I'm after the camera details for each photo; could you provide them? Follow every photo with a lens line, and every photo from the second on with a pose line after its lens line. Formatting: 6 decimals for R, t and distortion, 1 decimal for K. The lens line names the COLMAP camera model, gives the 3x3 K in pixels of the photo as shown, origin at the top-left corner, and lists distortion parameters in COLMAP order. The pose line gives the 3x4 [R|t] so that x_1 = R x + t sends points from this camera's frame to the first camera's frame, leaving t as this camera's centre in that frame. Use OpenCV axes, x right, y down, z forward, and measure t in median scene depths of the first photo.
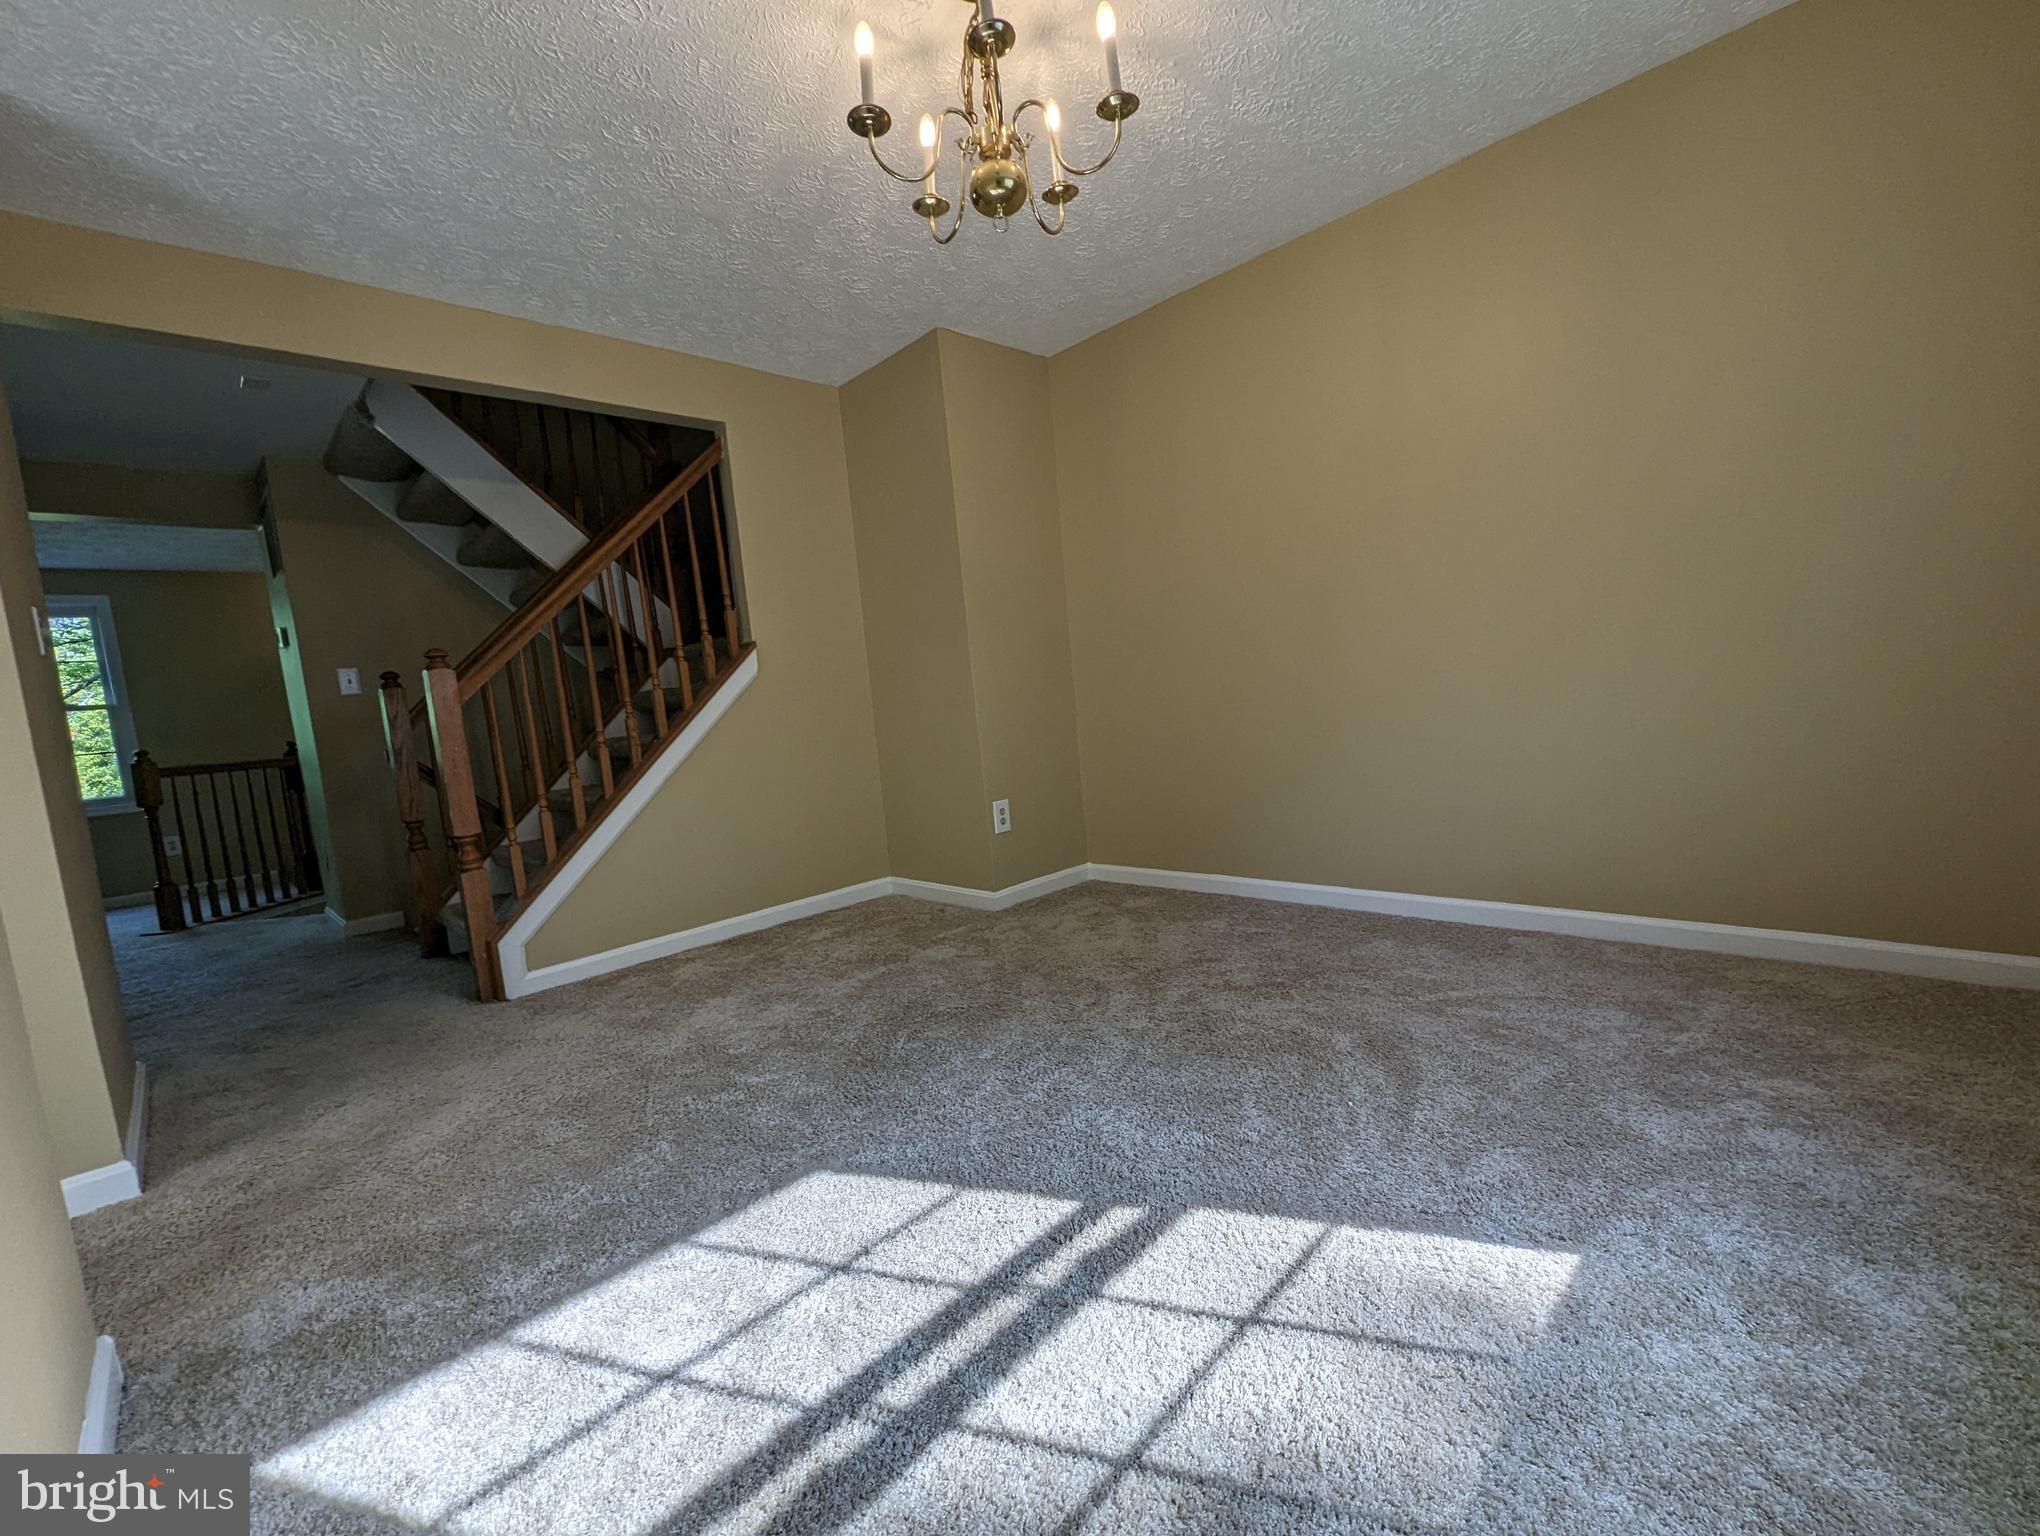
lens RADIAL K [[835.4, 0, 1020.0], [0, 835.4, 768.0], [0, 0, 1]] dist [-0.001554, -0.000183]
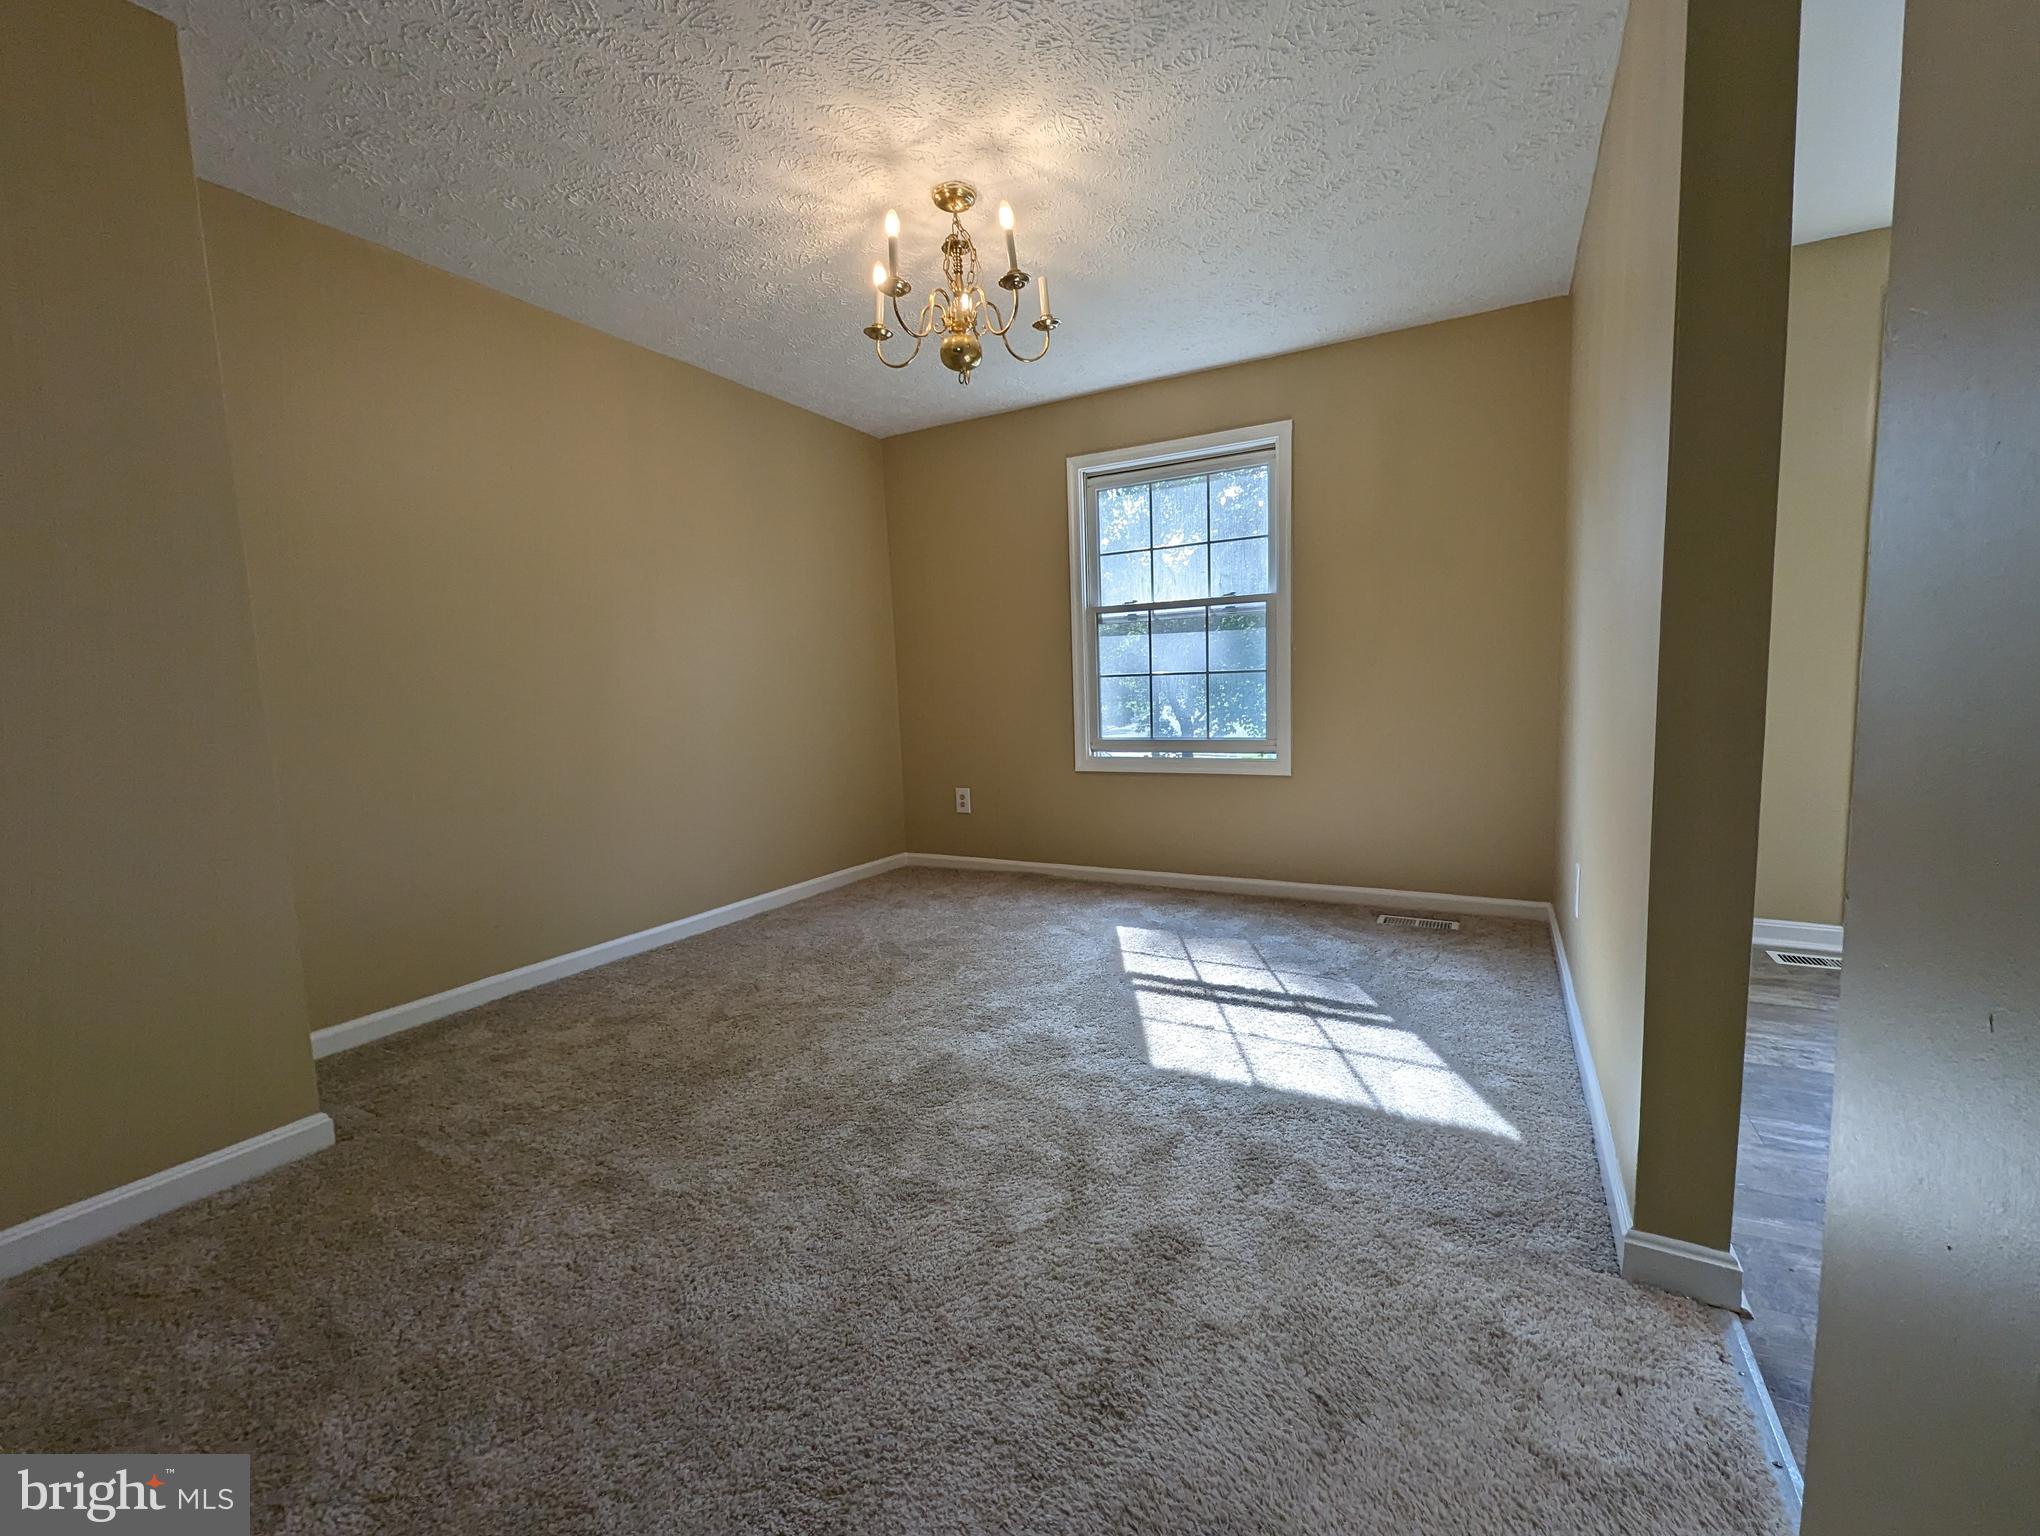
lens RADIAL K [[835.4, 0, 1020.0], [0, 835.4, 768.0], [0, 0, 1]] dist [-0.001554, -0.000183]
pose [[-0.237577, 0.005173, 0.971355, -1.685504], [0.151313, 0.987976, 0.031747, -0.055330], [-0.959511, 0.154521, -0.235503, 1.636614]]
